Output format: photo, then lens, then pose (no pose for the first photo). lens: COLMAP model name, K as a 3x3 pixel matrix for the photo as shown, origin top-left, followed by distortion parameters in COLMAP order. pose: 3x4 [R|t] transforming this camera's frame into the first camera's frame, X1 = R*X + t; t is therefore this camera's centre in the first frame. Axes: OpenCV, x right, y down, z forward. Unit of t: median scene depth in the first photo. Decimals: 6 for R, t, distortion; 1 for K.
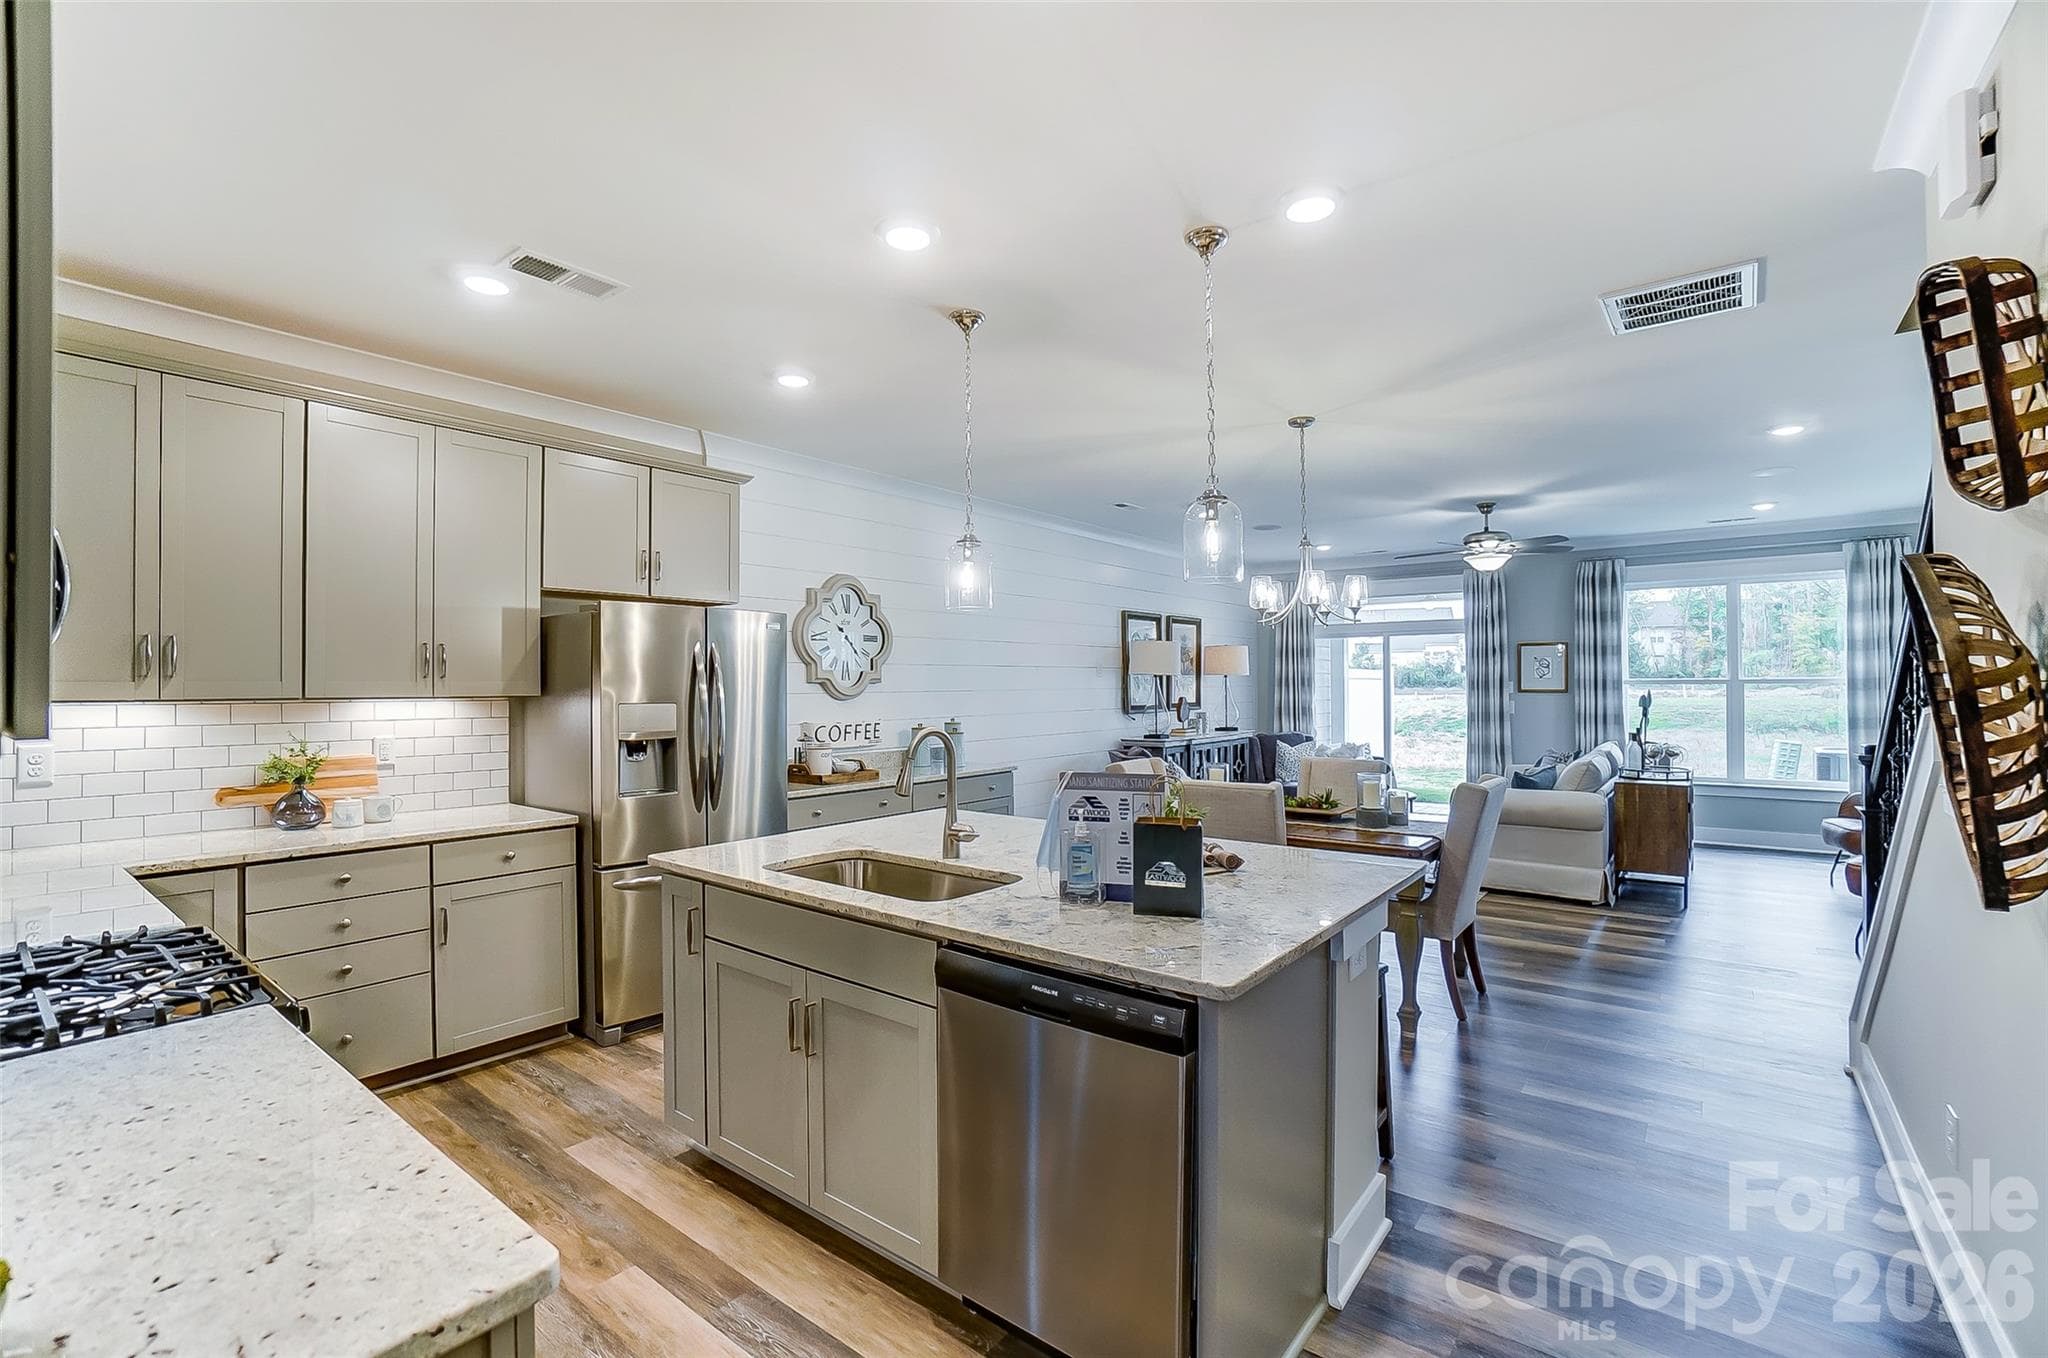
lens RADIAL K [[909.7, 0, 1024.0], [0, 909.7, 679.0], [0, 0, 1]] dist [-0.062083, 0.022040]
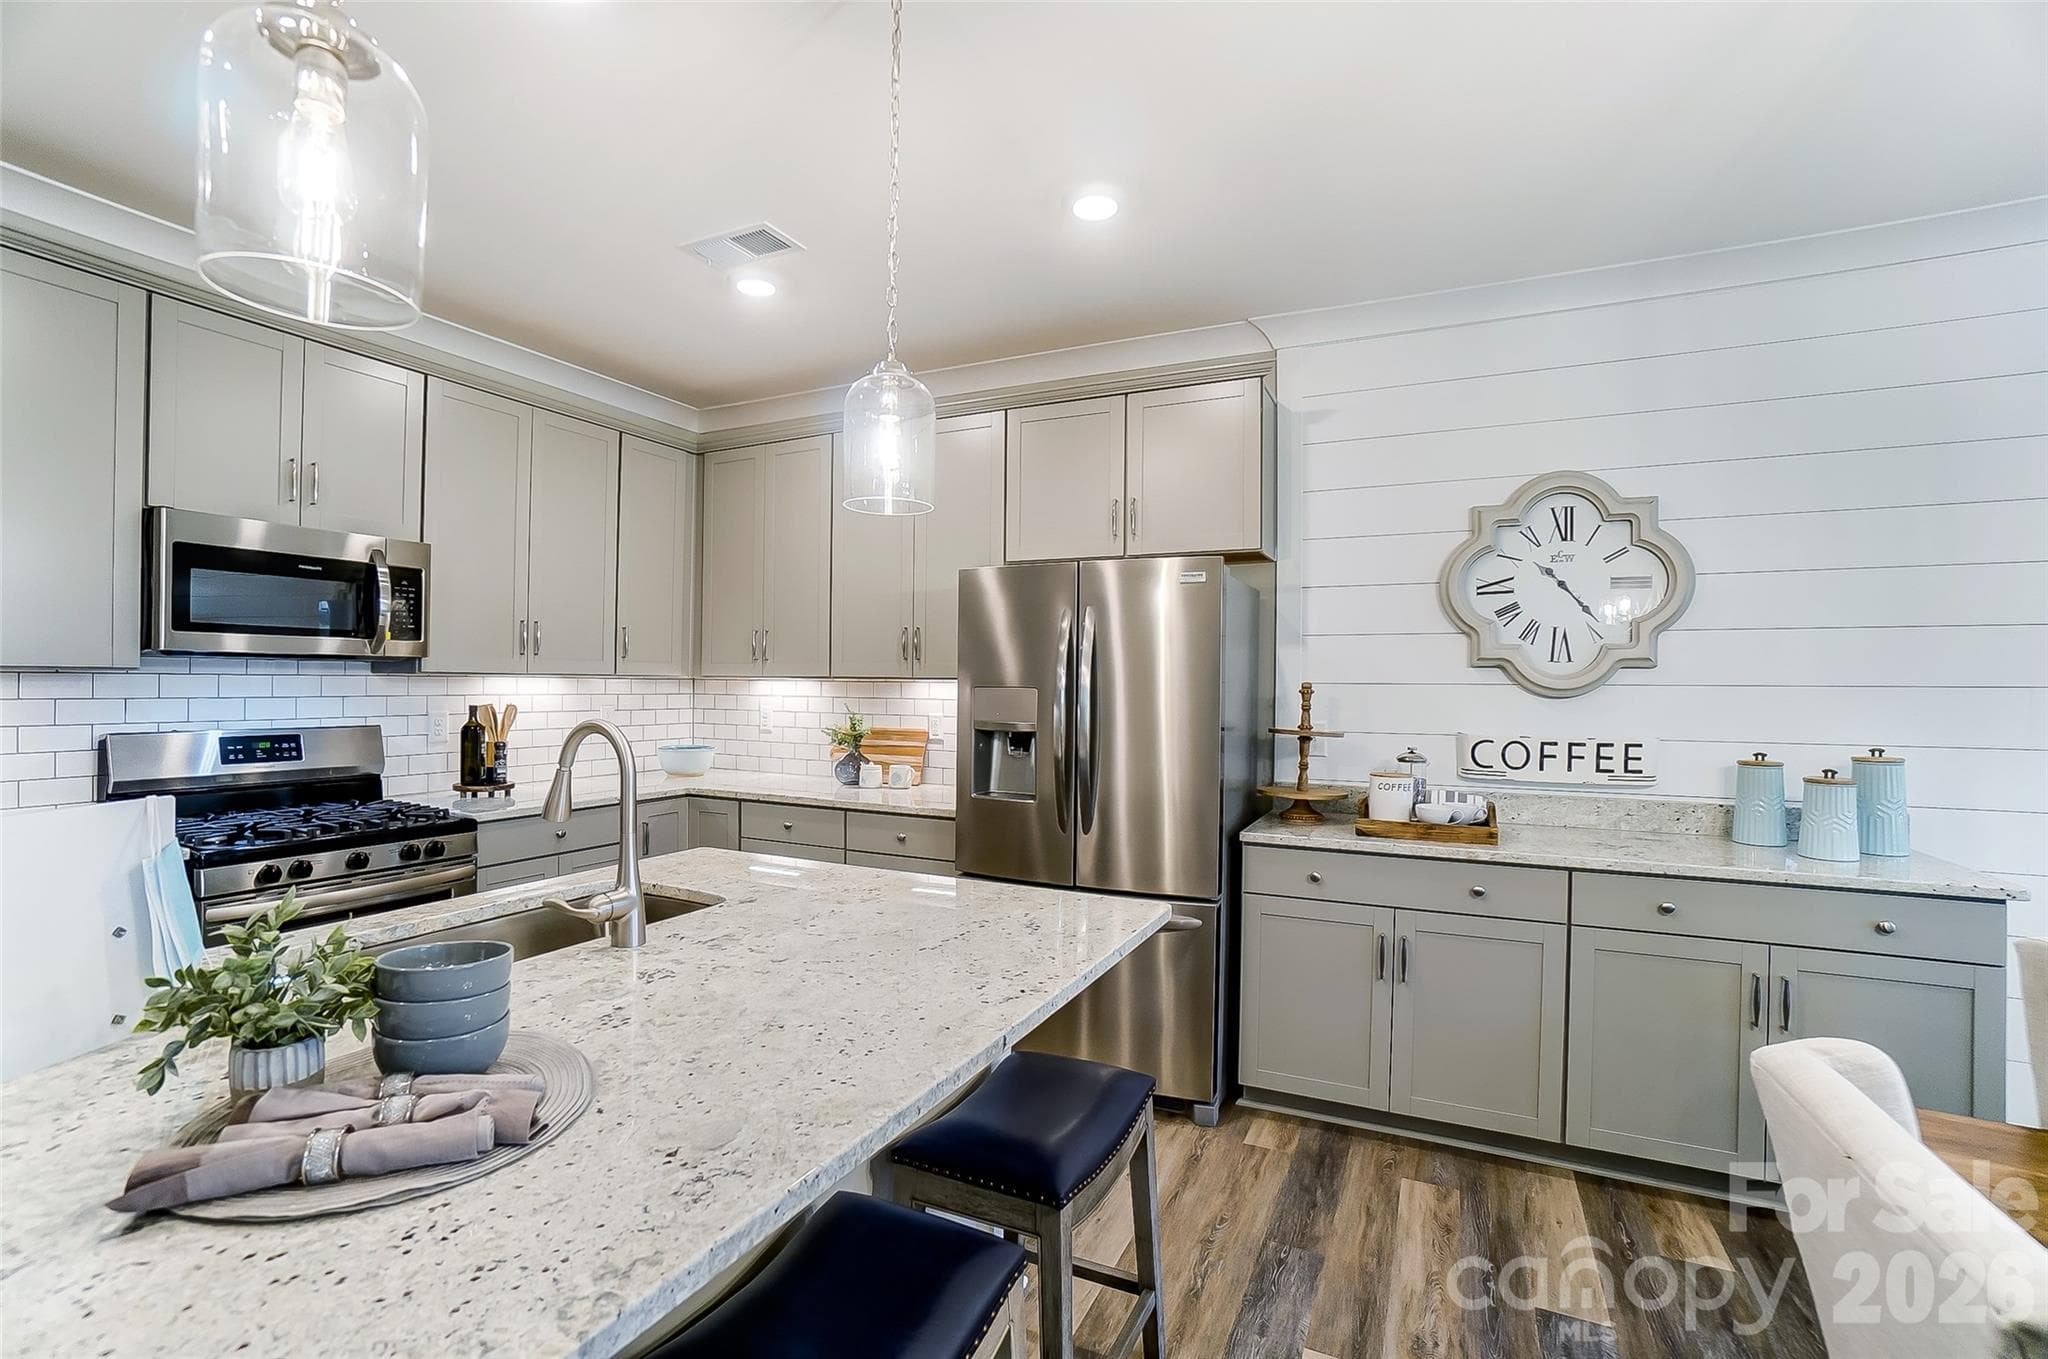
lens RADIAL K [[919.5, 0, 1020.0], [0, 919.5, 681.0], [0, 0, 1]] dist [-0.065326, 0.038681]
pose [[0.211402, 0.011504, -0.977331, 0.215648], [-0.001444, 0.999933, 0.011457, 0.005548], [0.977398, -0.001010, 0.211405, 0.439312]]
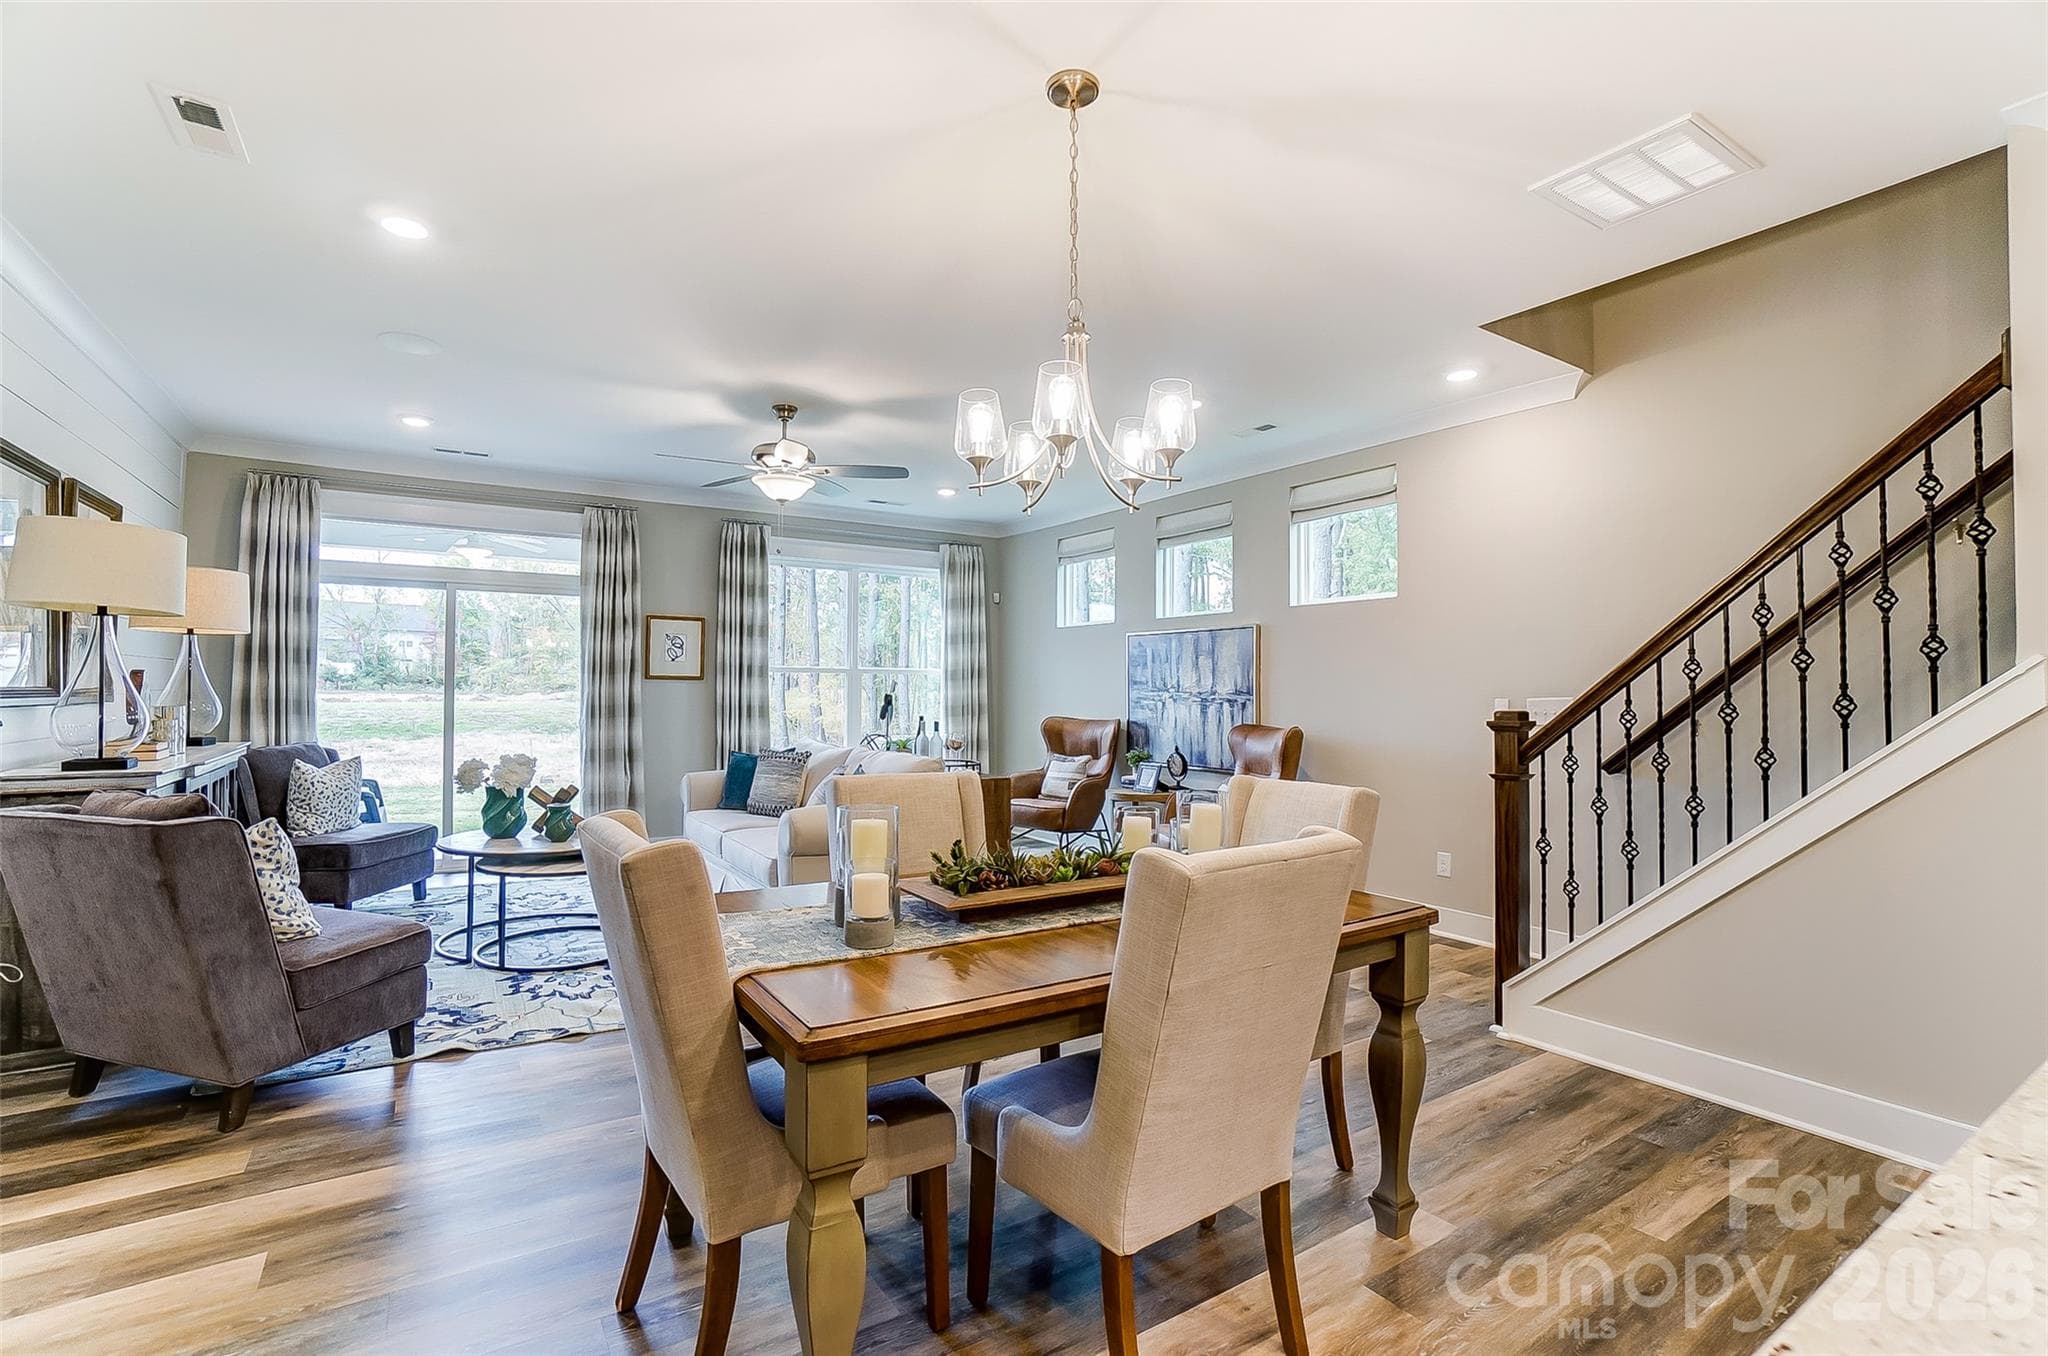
lens RADIAL K [[919.5, 0, 1020.0], [0, 919.5, 679.5], [0, 0, 1]] dist [-0.065326, 0.038681]
pose [[0.322759, 0.021334, 0.946241, -0.102585], [-0.015359, 0.999732, -0.017301, 0.030265], [-0.946357, -0.008949, 0.323000, 0.551871]]
